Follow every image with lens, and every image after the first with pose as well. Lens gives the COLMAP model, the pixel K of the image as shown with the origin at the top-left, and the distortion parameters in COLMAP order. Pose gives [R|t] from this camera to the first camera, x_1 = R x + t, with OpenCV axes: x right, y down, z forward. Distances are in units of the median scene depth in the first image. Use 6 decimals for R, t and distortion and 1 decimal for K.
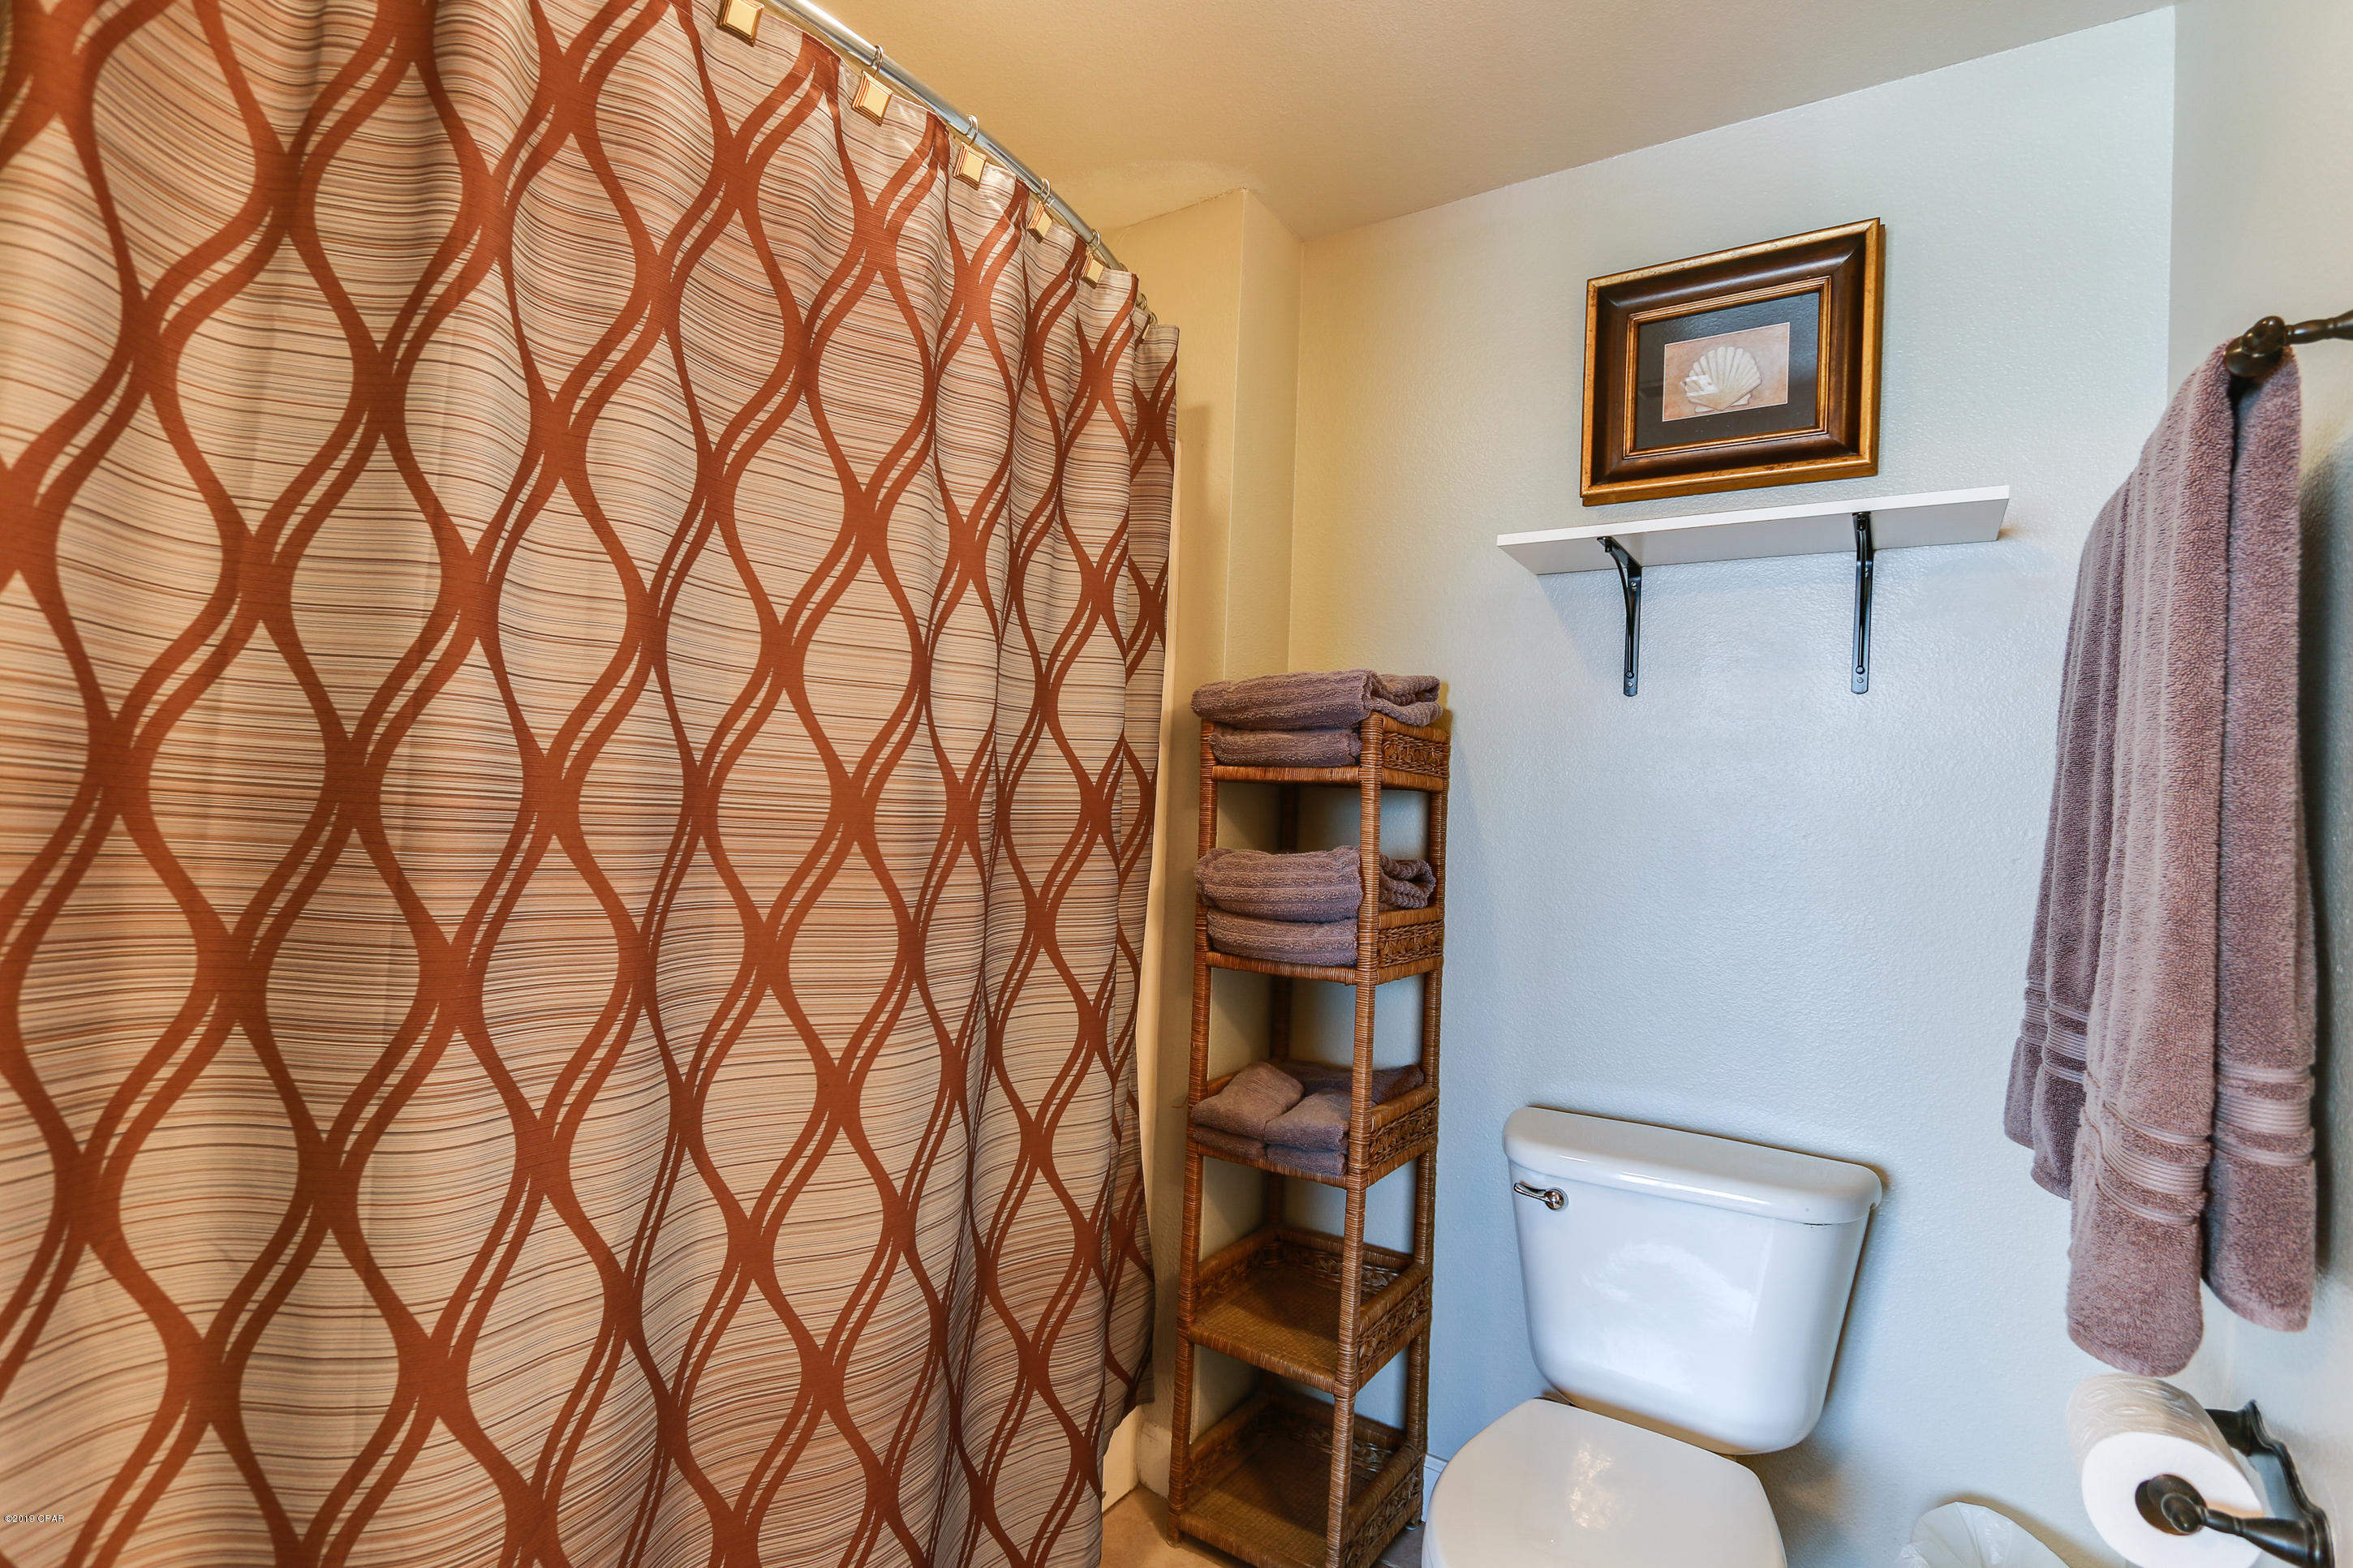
lens RADIAL K [[1088.3, 0, 1168.0], [0, 1088.3, 791.9], [0, 0, 1]] dist [-0.017972, 0.001787]
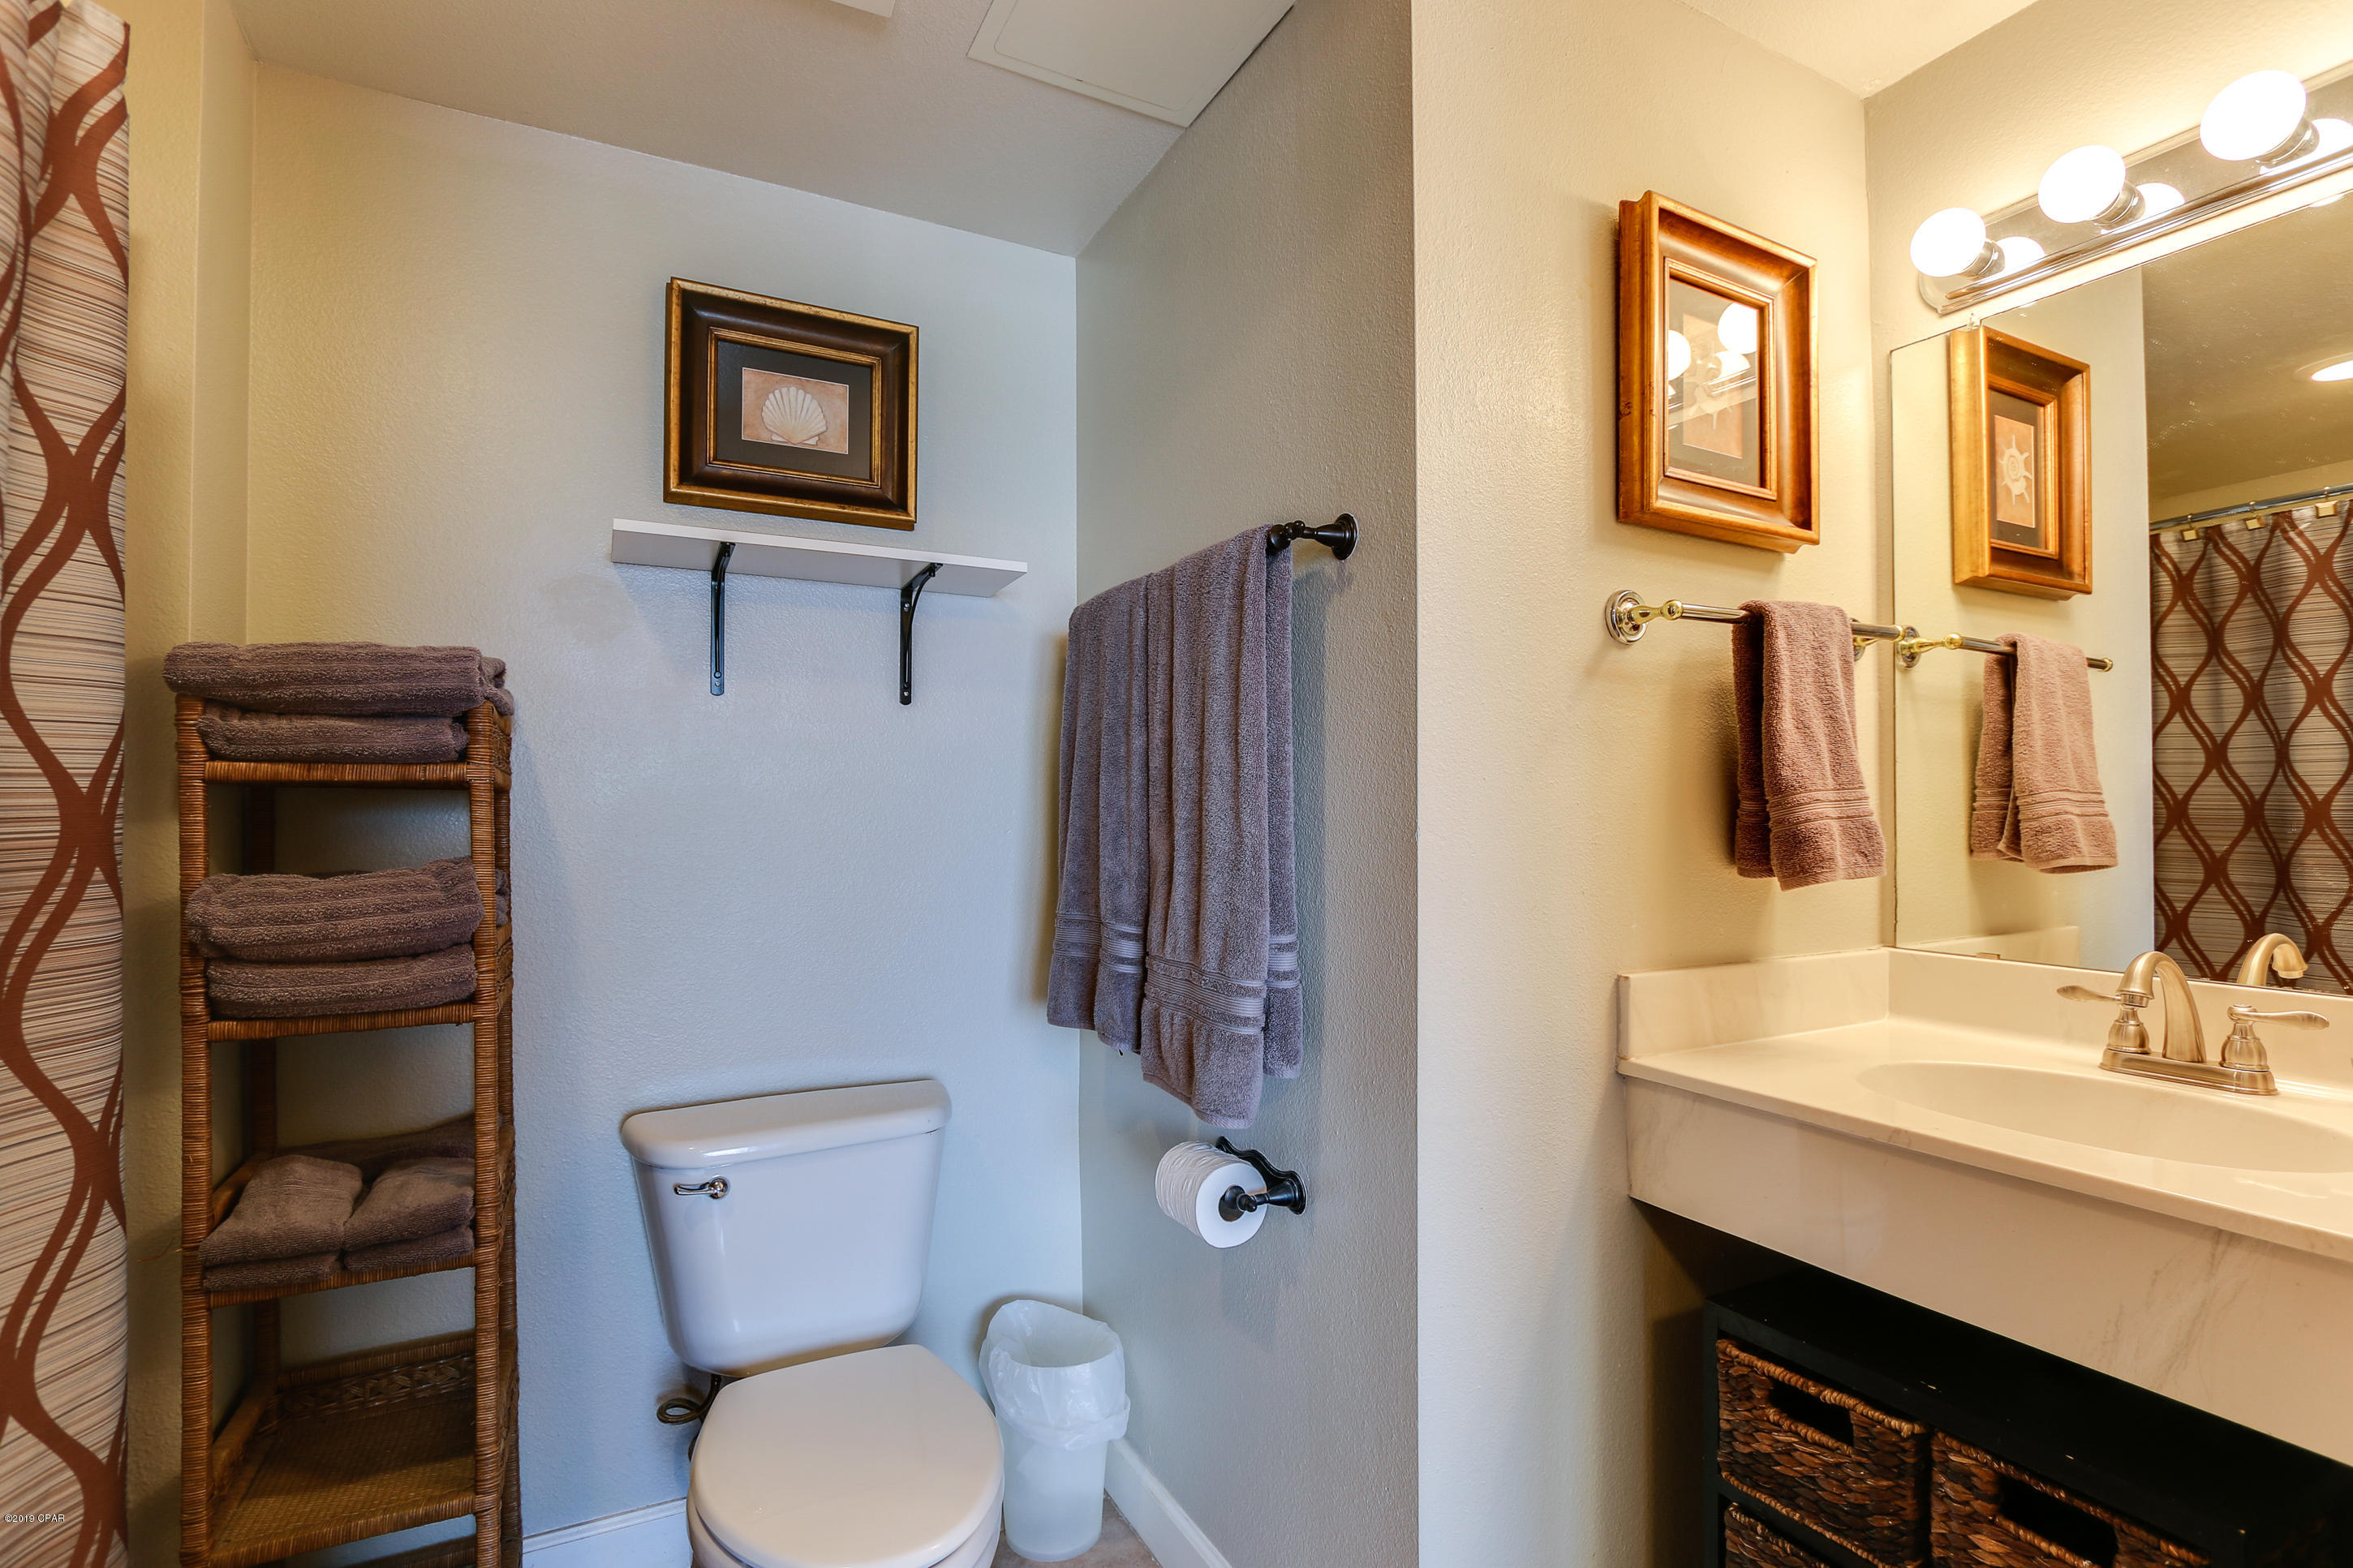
lens RADIAL K [[1088.3, 0, 1168.0], [0, 1088.3, 791.9], [0, 0, 1]] dist [-0.017972, 0.001787]
pose [[0.486568, -0.021735, 0.873372, -0.281679], [0.013581, 0.999758, 0.017314, -0.007840], [-0.873537, 0.003437, 0.486746, 0.116206]]
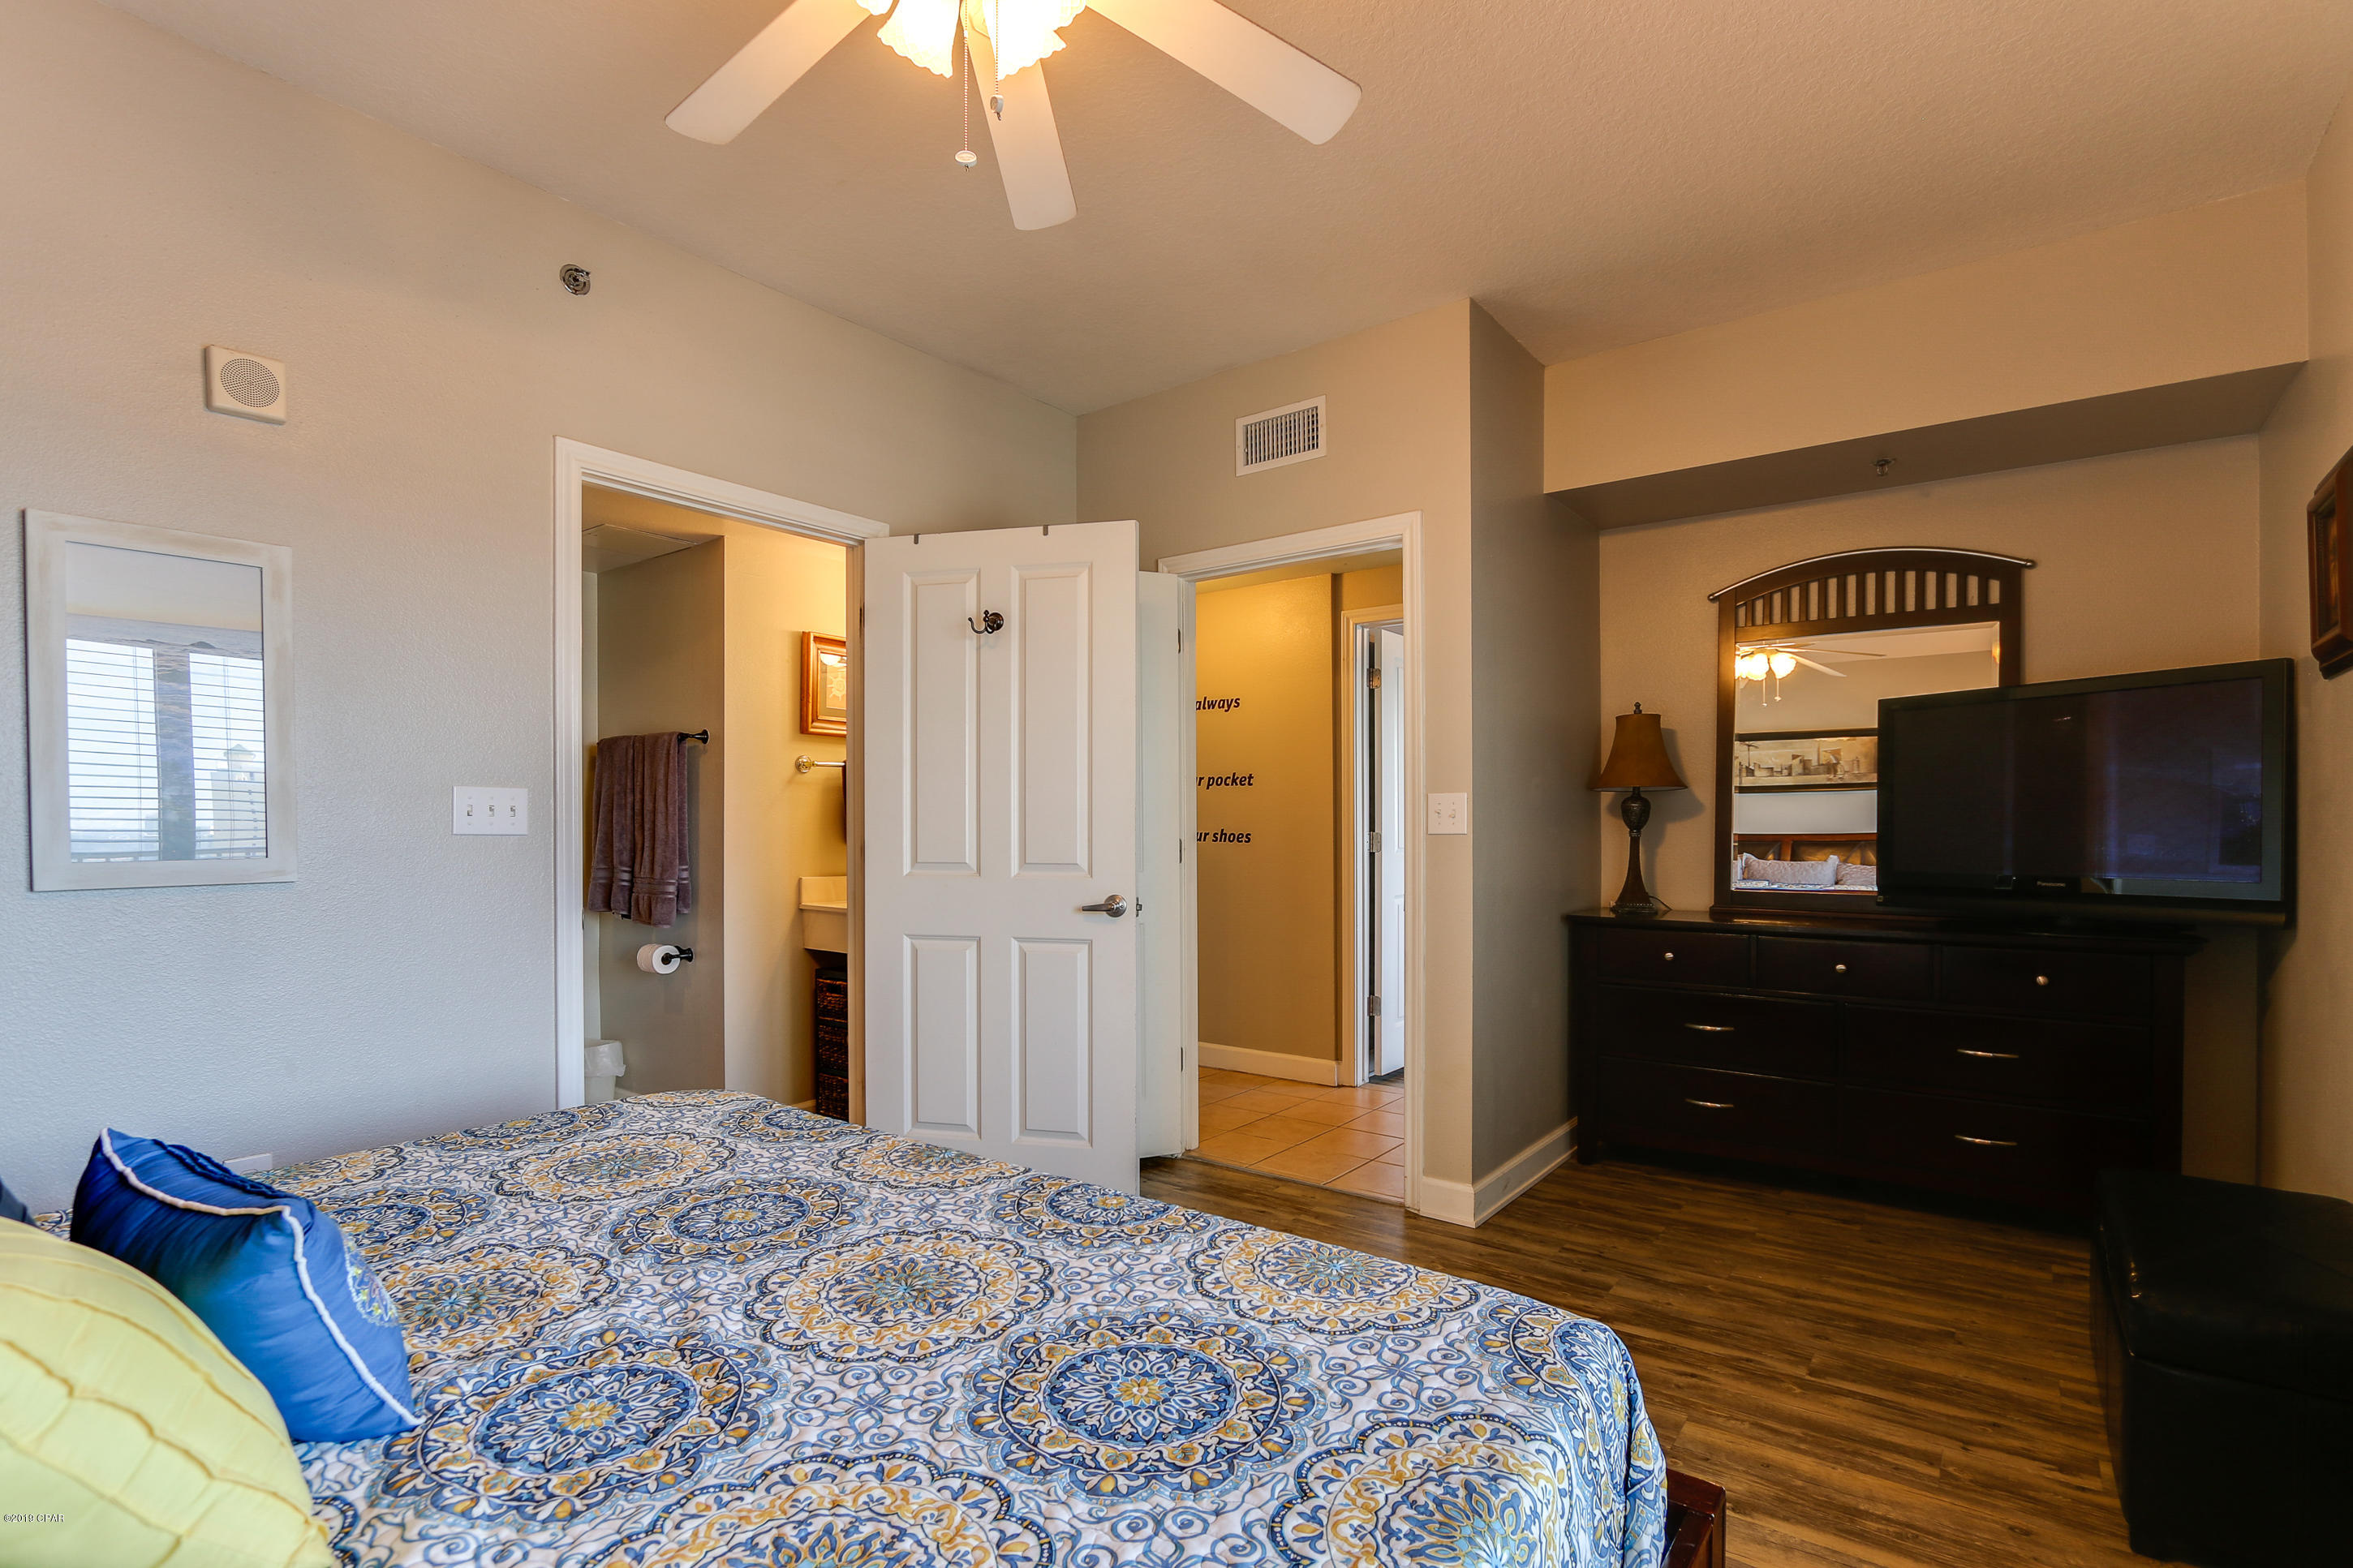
lens RADIAL K [[1090.8, 0, 1183.6], [0, 1090.8, 834.0], [0, 0, 1]] dist [0.000362, 0.000304]
pose [[0.054448, -0.043793, 0.997556, -1.927183], [-0.006204, 0.999004, 0.044195, -0.074400], [-0.998497, -0.008595, 0.054122, -0.822609]]
